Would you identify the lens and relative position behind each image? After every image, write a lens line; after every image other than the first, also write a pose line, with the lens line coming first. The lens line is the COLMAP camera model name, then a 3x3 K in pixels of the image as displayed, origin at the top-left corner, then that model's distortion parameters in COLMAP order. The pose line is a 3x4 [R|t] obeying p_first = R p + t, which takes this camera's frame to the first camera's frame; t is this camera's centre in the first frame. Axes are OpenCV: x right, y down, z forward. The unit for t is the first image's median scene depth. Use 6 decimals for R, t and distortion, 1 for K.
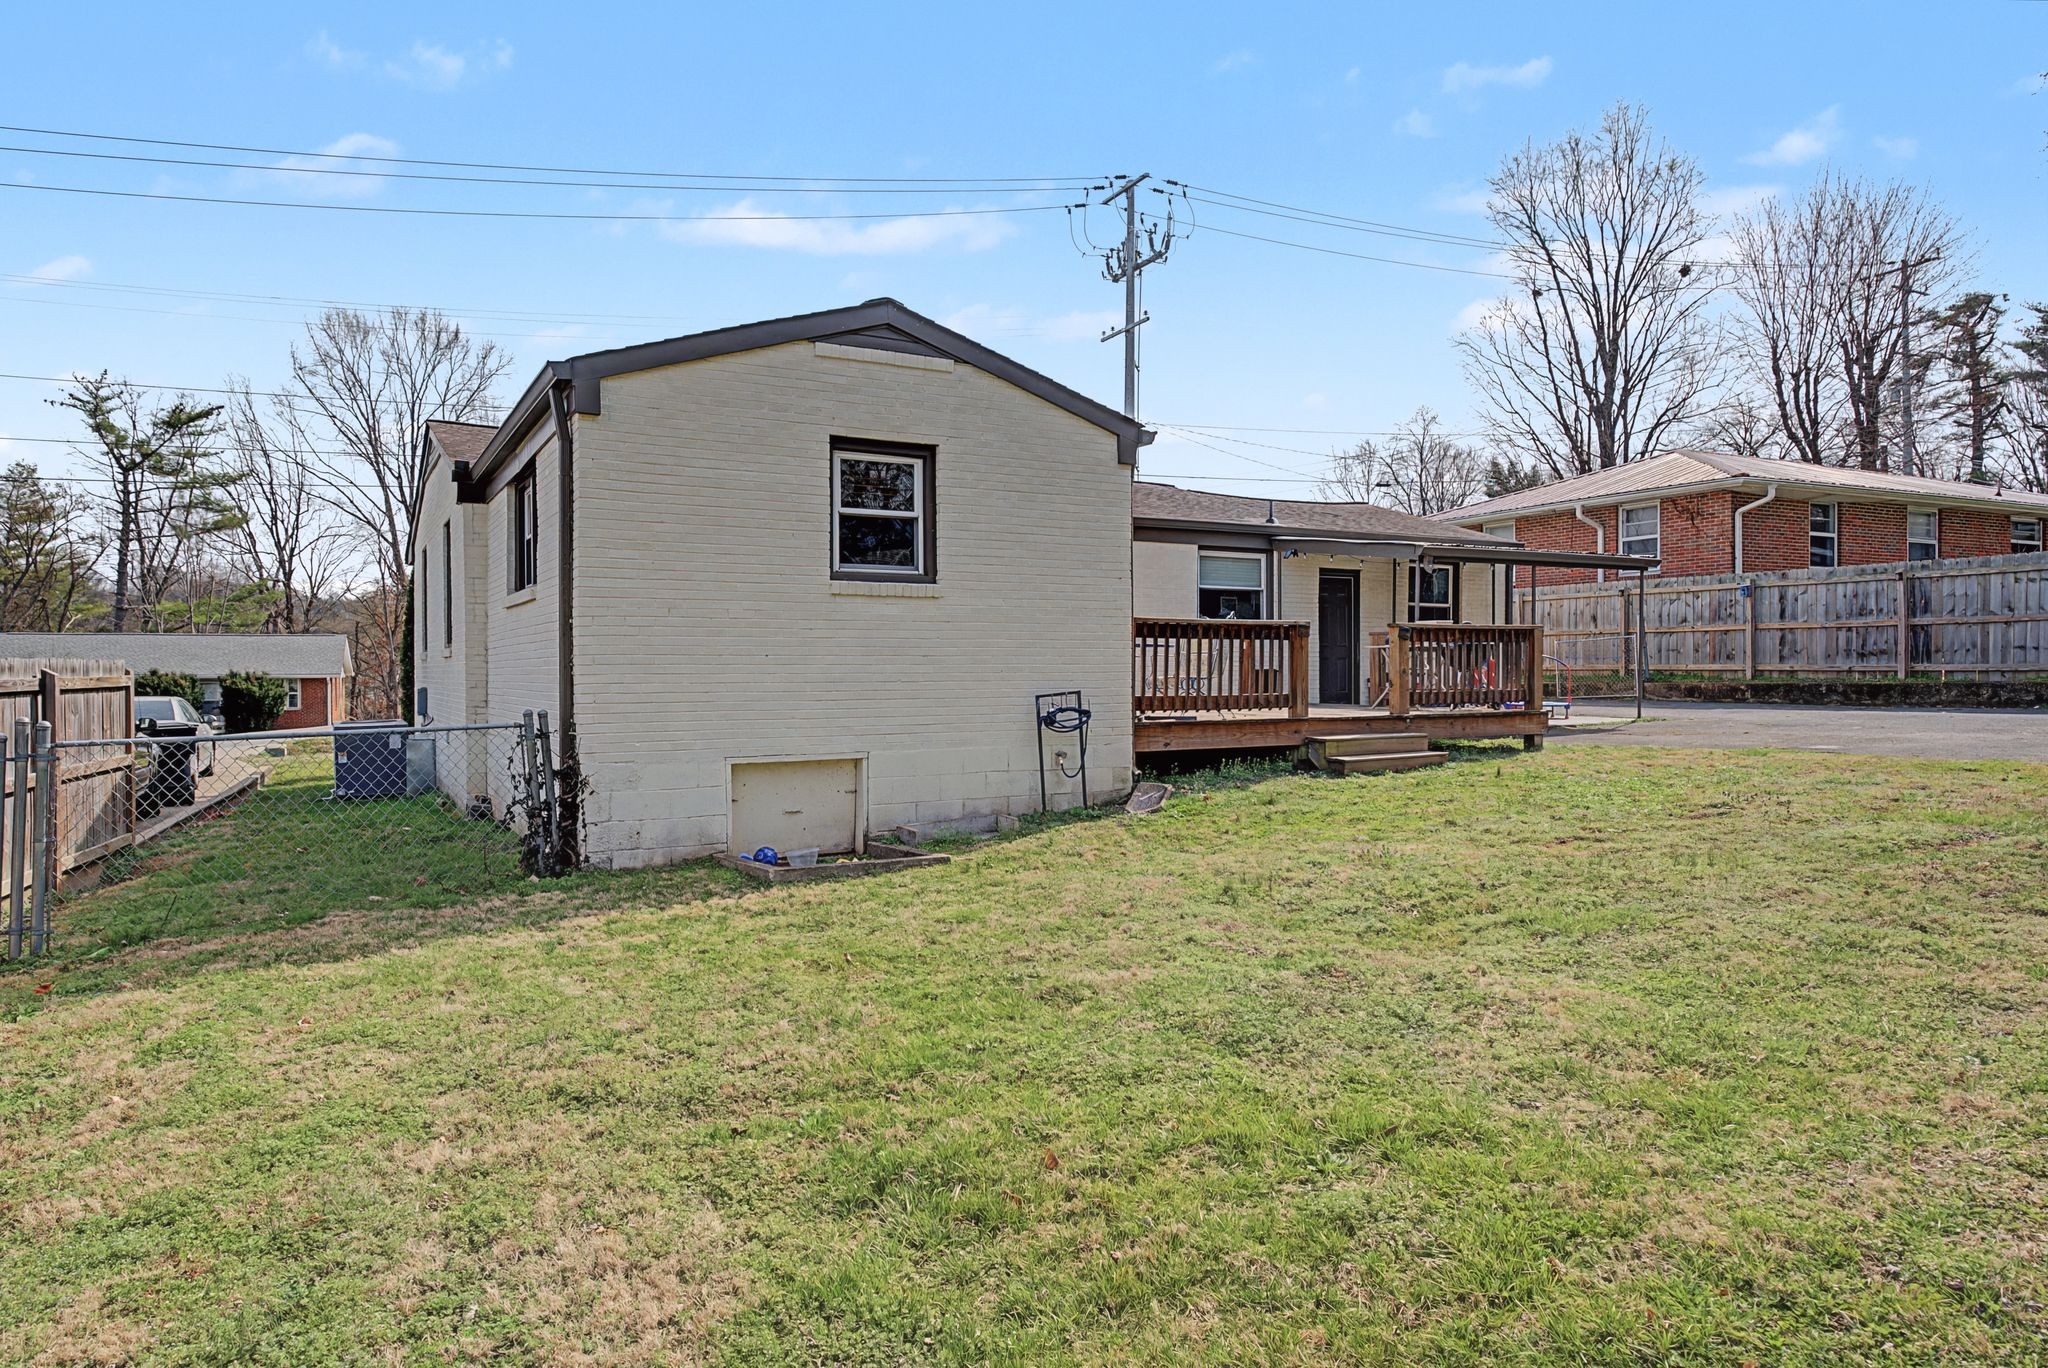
lens RADIAL K [[1226.9, 0, 1024.0], [0, 1226.9, 684.0], [0, 0, 1]] dist [-0.000442, 0.002936]
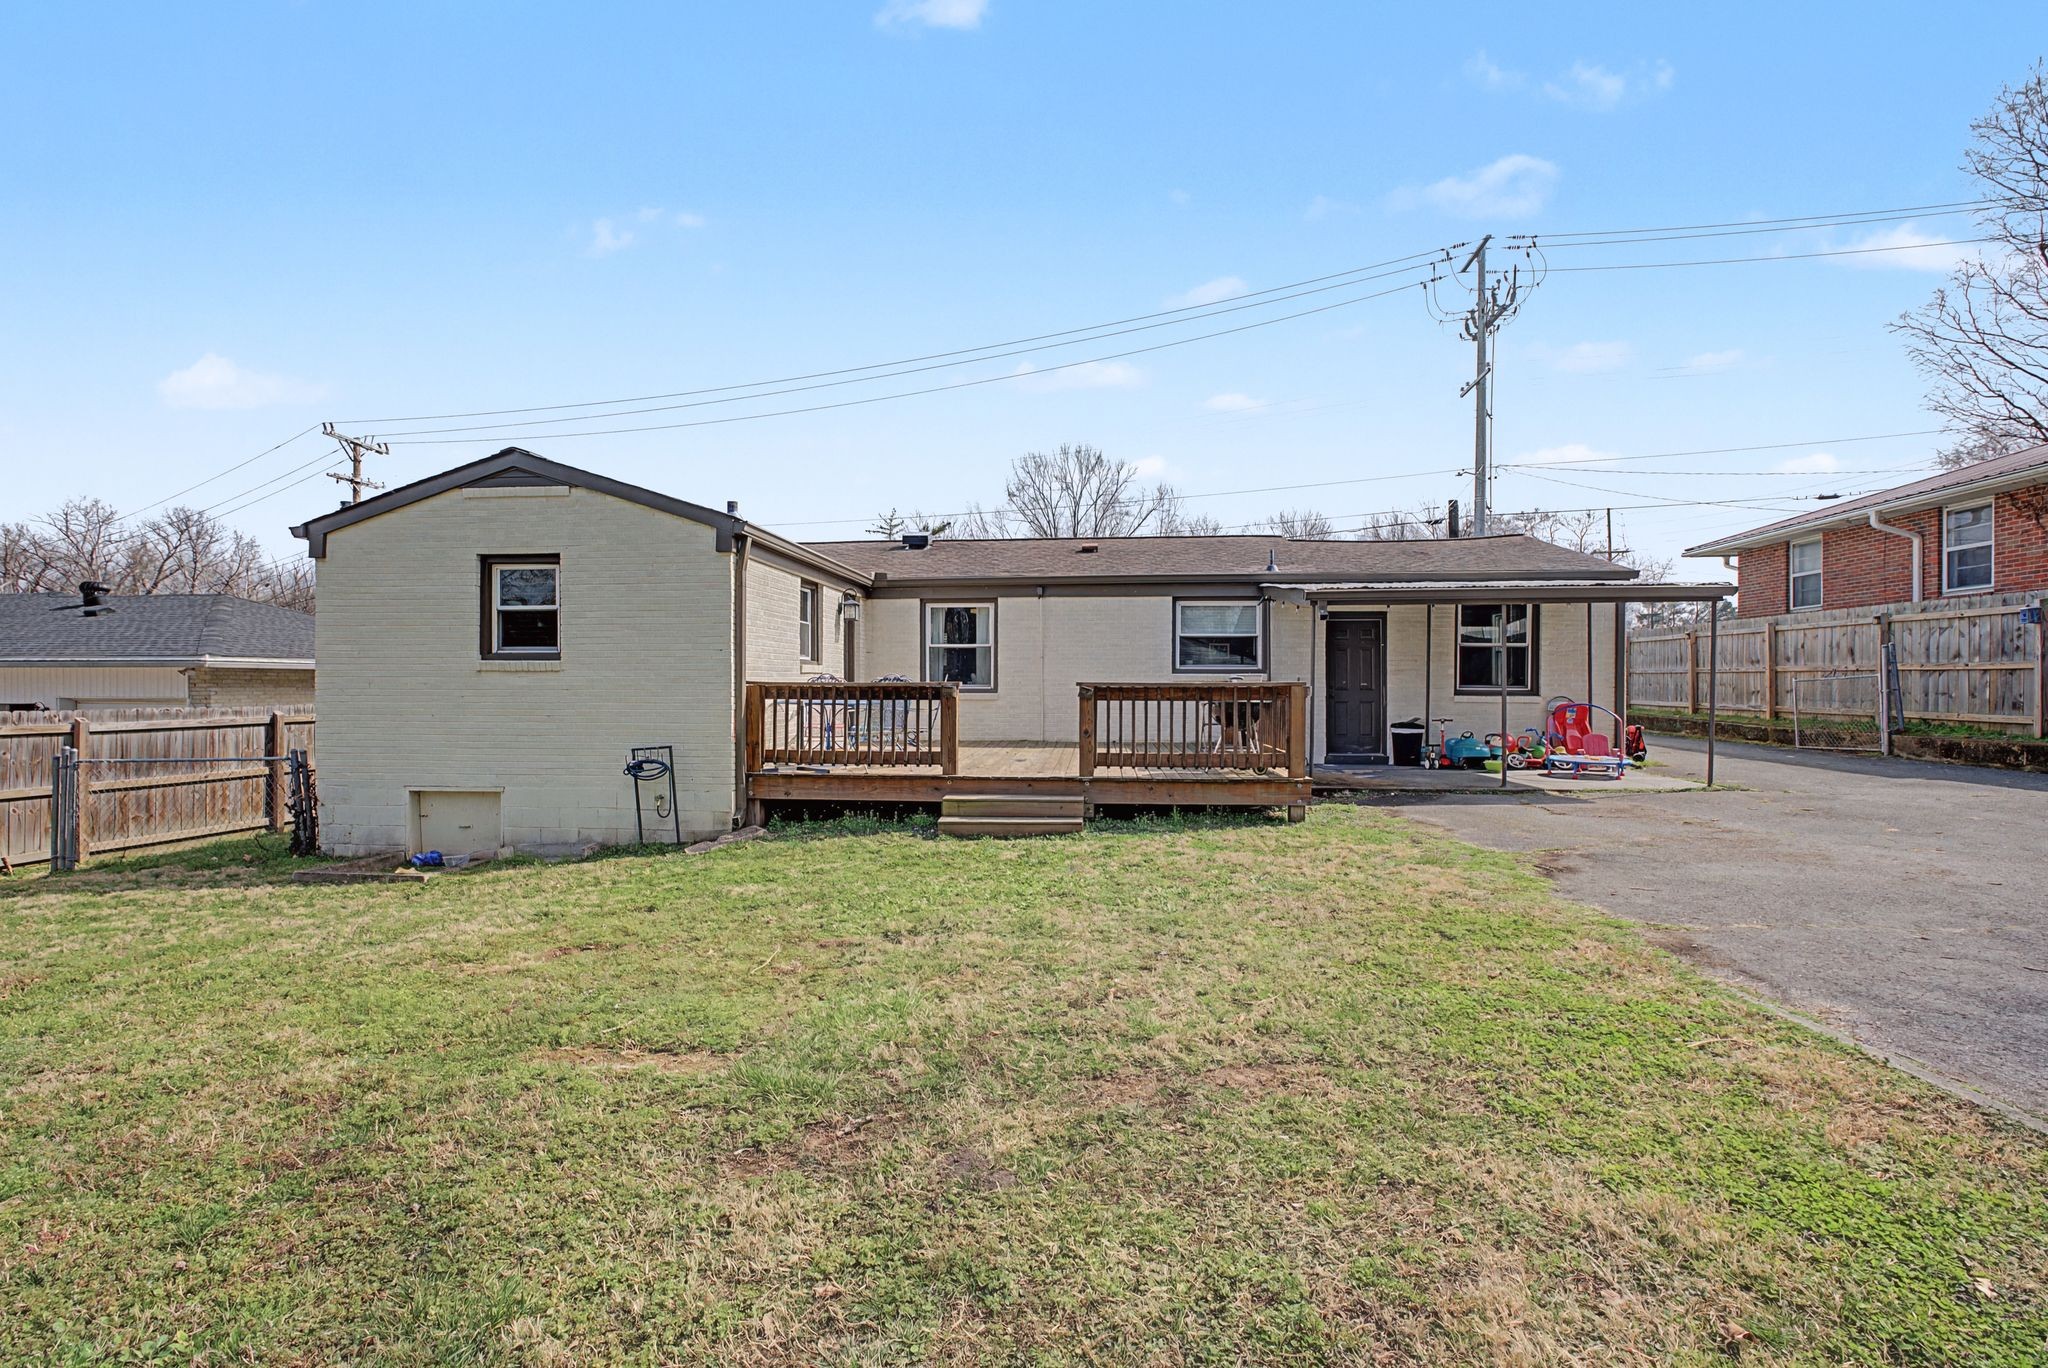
lens RADIAL K [[898.5, 0, 1009.5], [0, 898.5, 688.8], [0, 0, 1]] dist [-0.010703, 0.005189]
pose [[0.823307, 0.009922, -0.567510, 0.467867], [-0.011488, 0.999934, 0.000815, -0.031404], [0.567481, 0.005849, 0.823366, 0.267564]]
